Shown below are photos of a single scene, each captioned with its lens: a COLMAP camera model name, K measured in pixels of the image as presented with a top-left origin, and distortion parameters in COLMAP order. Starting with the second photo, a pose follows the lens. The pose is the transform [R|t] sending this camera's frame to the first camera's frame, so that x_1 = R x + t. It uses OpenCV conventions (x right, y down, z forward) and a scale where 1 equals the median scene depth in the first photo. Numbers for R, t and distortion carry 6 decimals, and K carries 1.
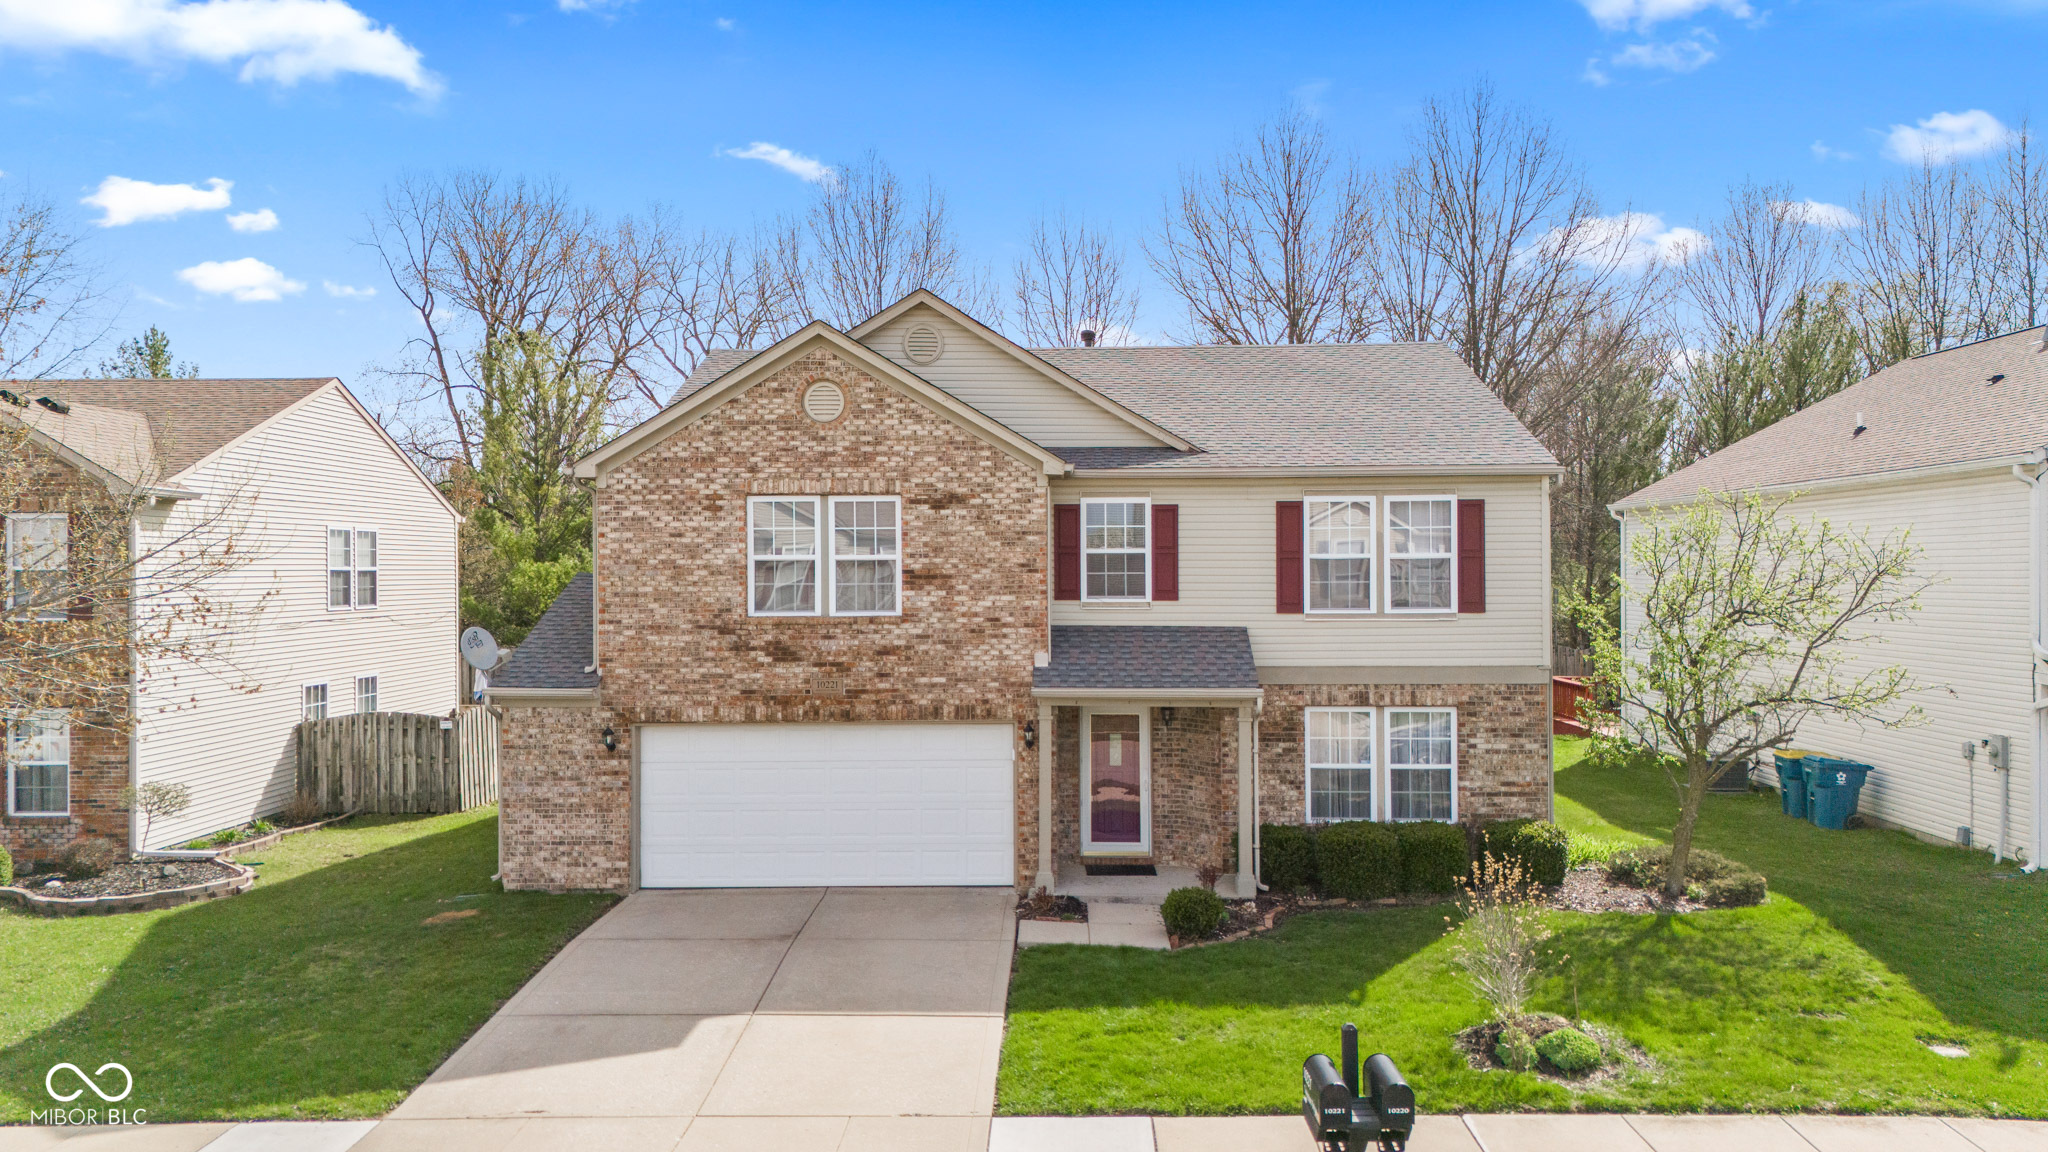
lens RADIAL K [[1467.6, 0, 1017.2], [0, 1467.6, 581.8], [0, 0, 1]] dist [0.044753, 0.000404]
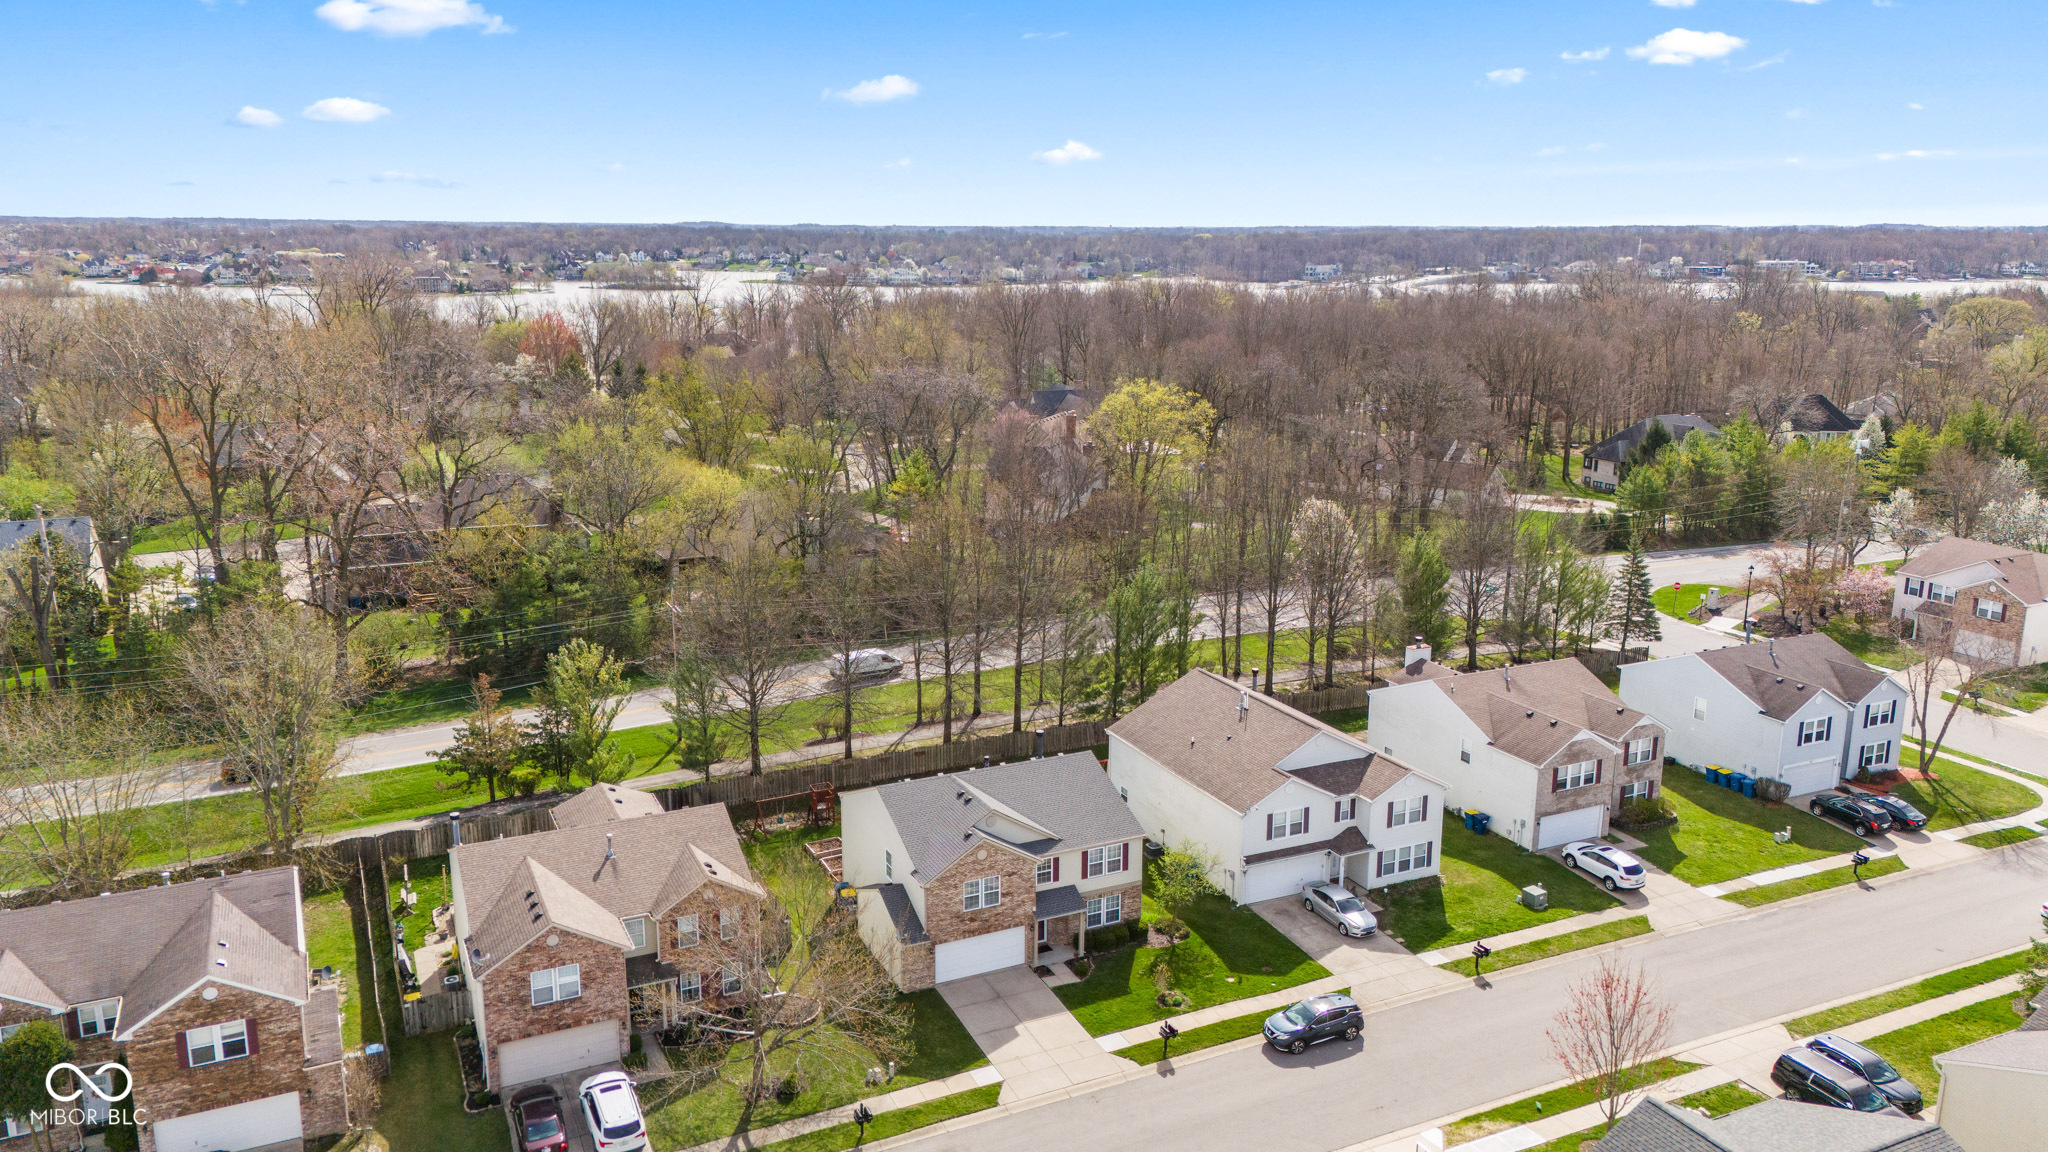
lens RADIAL K [[1467.6, 0, 1023.2], [0, 1467.6, 572.4], [0, 0, 1]] dist [0.044753, 0.000404]
pose [[0.885988, -0.090608, 0.454769, -1.659648], [-0.018484, 0.973043, 0.229880, -1.667189], [-0.463339, -0.212077, 0.860430, -2.086803]]
